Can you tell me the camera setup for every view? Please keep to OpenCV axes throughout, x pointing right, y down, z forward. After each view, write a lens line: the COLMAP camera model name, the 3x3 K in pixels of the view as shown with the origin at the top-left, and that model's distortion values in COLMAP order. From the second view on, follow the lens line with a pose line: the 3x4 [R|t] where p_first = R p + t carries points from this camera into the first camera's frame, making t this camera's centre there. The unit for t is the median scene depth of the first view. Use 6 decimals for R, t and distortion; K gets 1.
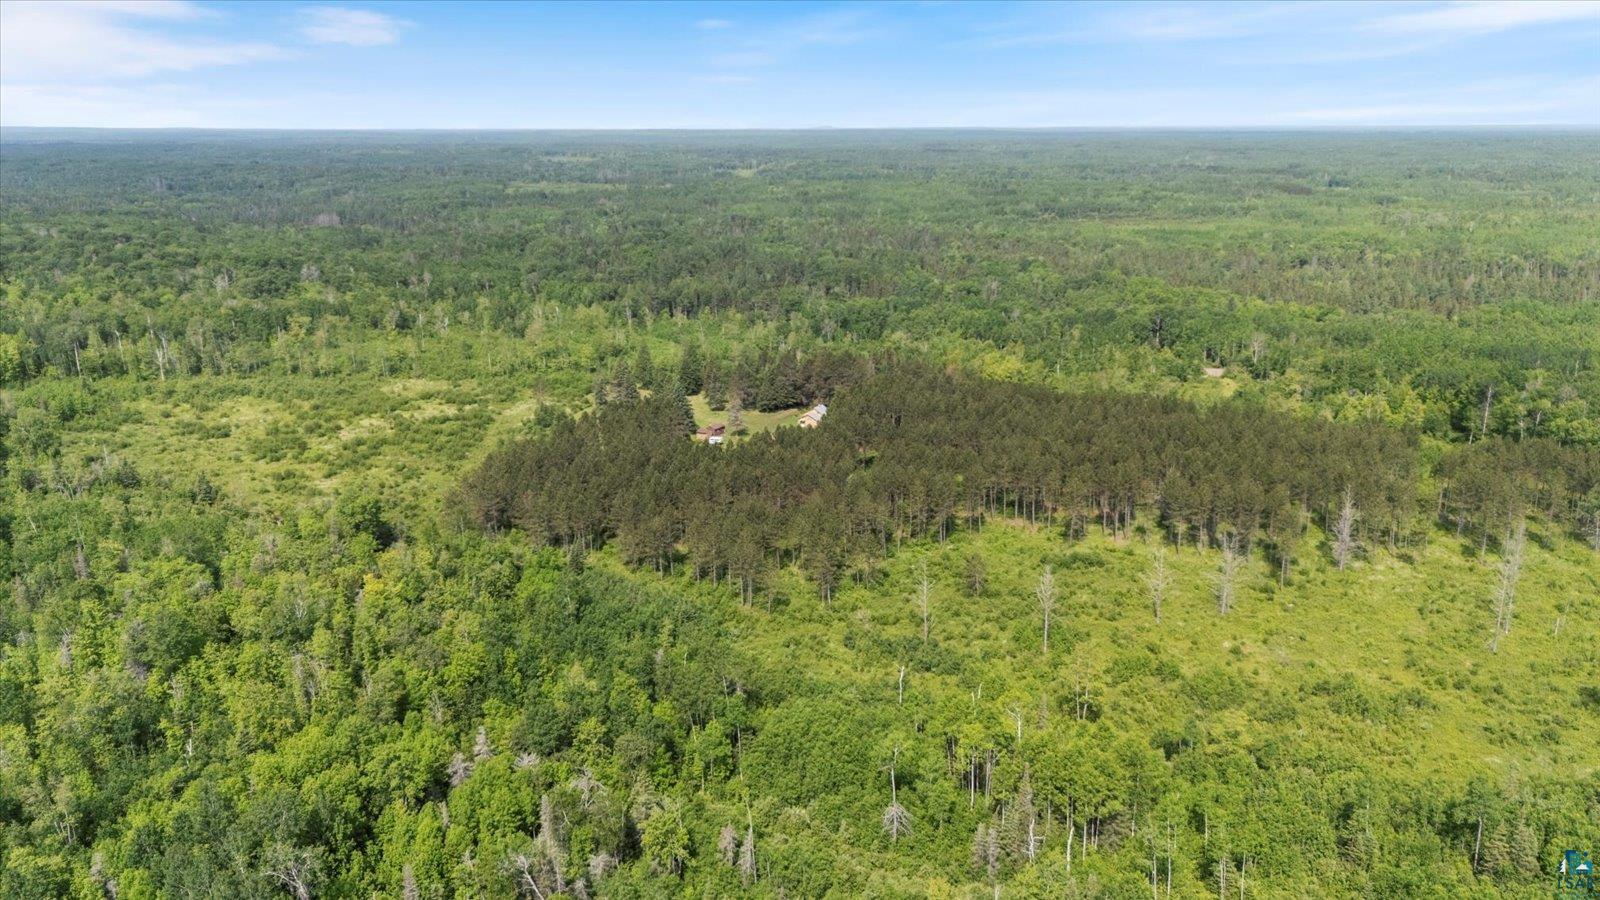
lens RADIAL K [[1366.5, 0, 858.4], [0, 1366.5, 449.0], [0, 0, 1]] dist [0.031271, -0.015078]
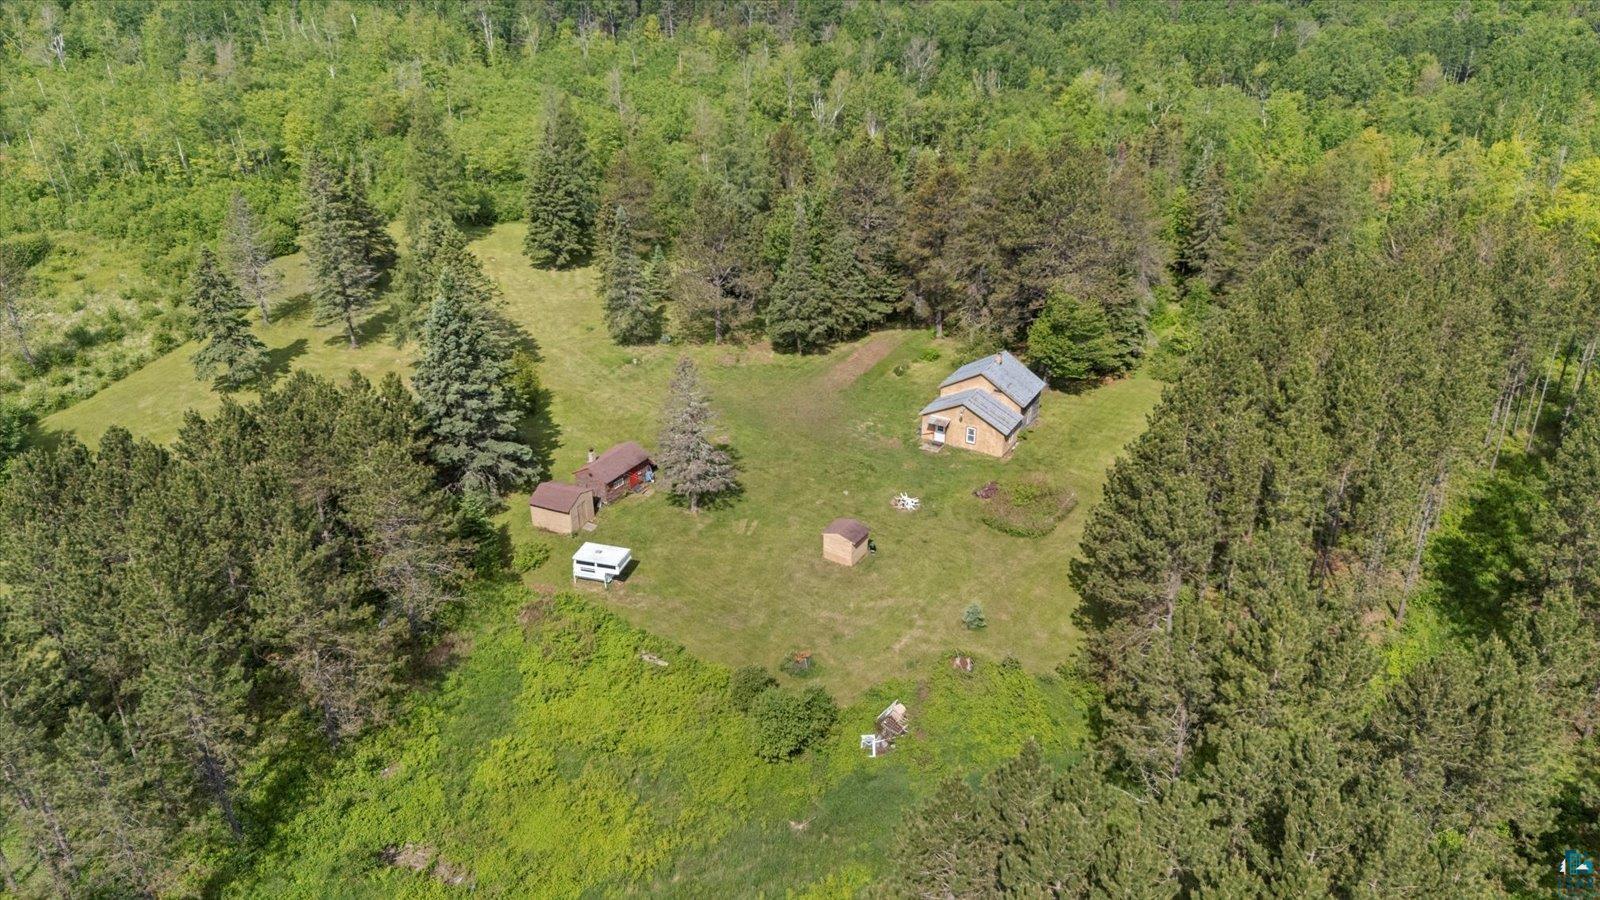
lens RADIAL K [[1210.7, 0, 800.0], [0, 1210.7, 450.0], [0, 0, 1]] dist [-0.007529, -0.009256]
pose [[0.999534, 0.012247, -0.027971, -0.077824], [-0.005734, 0.975032, 0.221992, -0.086709], [0.029991, -0.221728, 0.974647, 0.973113]]
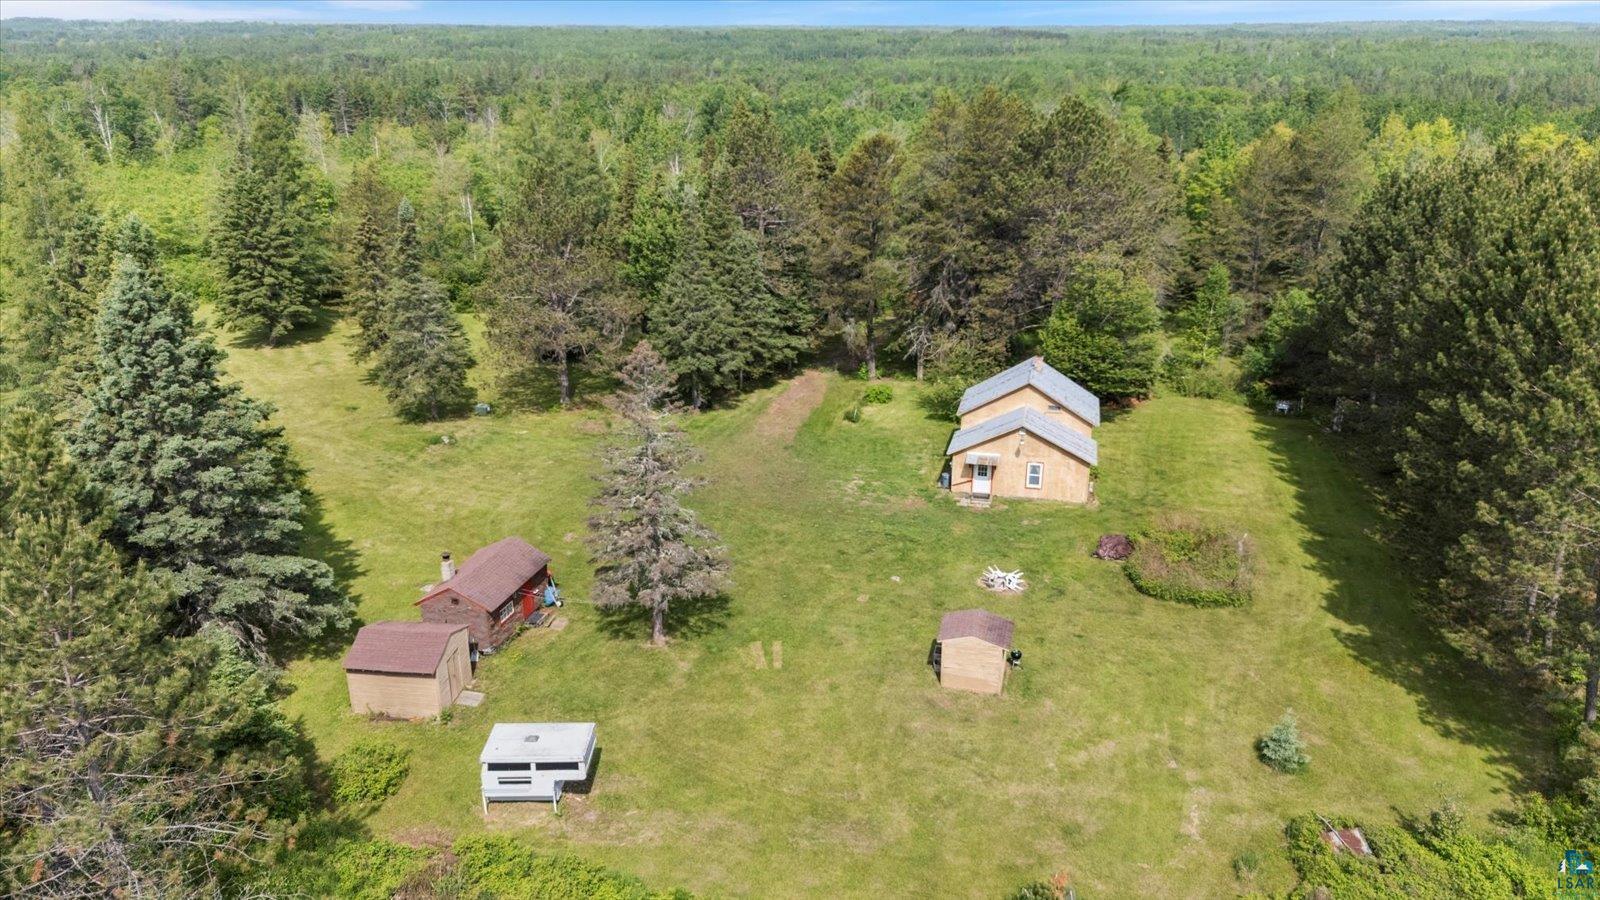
lens RADIAL K [[1187.2, 0, 800.0], [0, 1187.2, 450.0], [0, 0, 1]] dist [-0.000095, -0.002717]
pose [[0.962768, -0.082898, 0.257305, -0.129166], [0.061503, 0.994029, 0.090129, -0.047665], [-0.263240, -0.070948, 0.962118, 1.093254]]
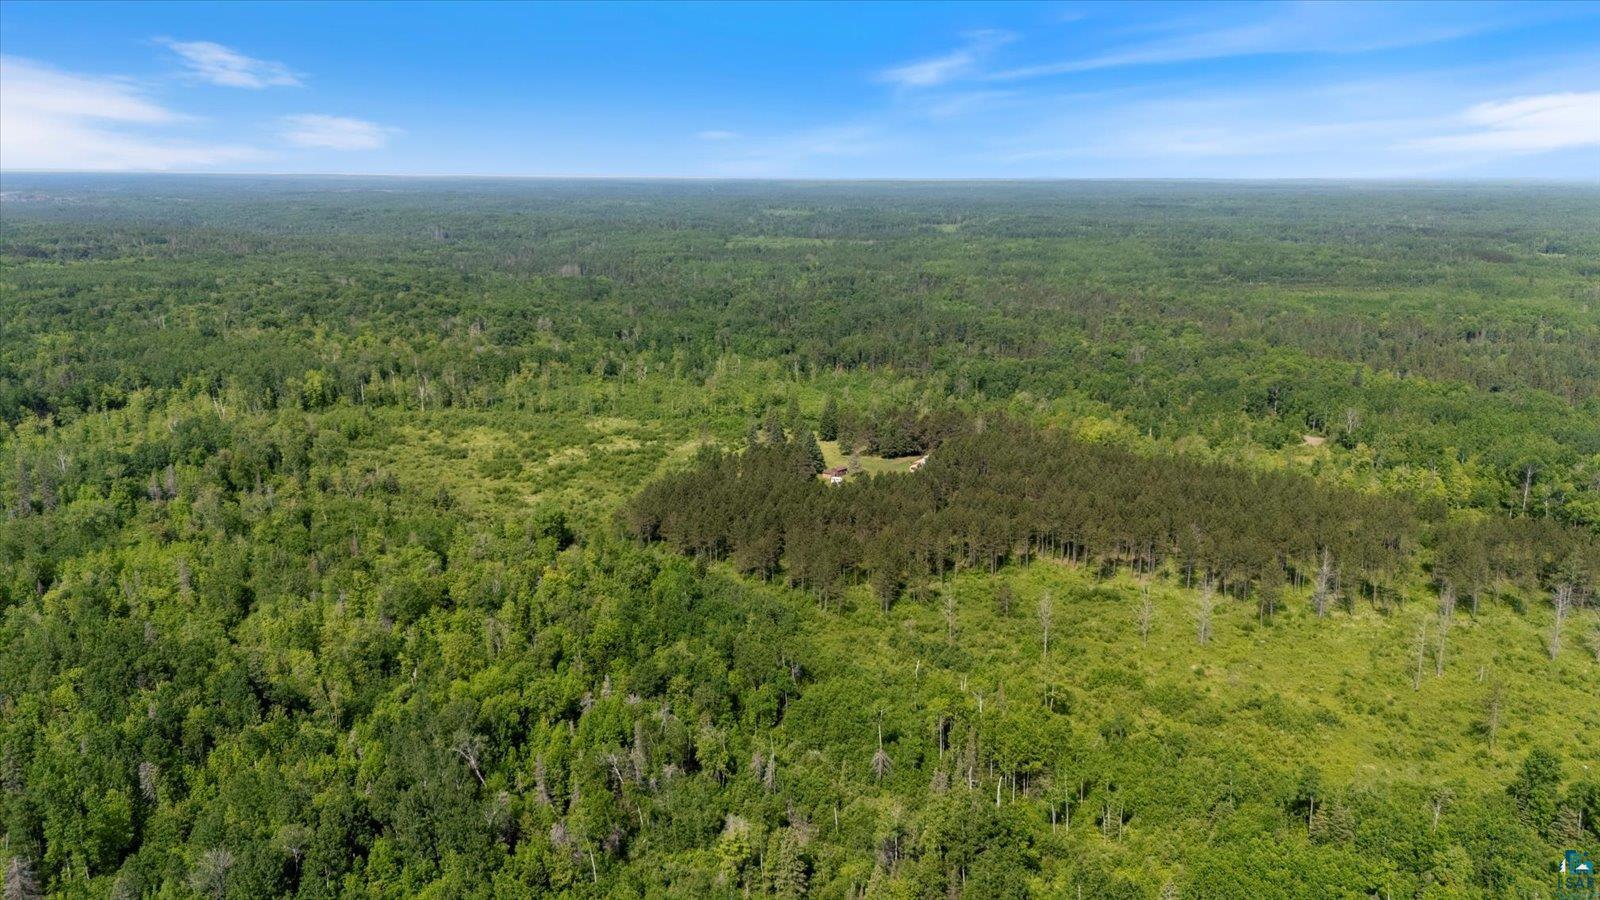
lens RADIAL K [[1381.4, 0, 799.0], [0, 1381.4, 423.0], [0, 0, 1]] dist [0.046297, -0.015347]
pose [[0.977279, 0.042458, -0.207660, 0.139577], [-0.052414, 0.997713, -0.042676, -0.003551], [0.205373, 0.052591, 0.977270, -0.248240]]
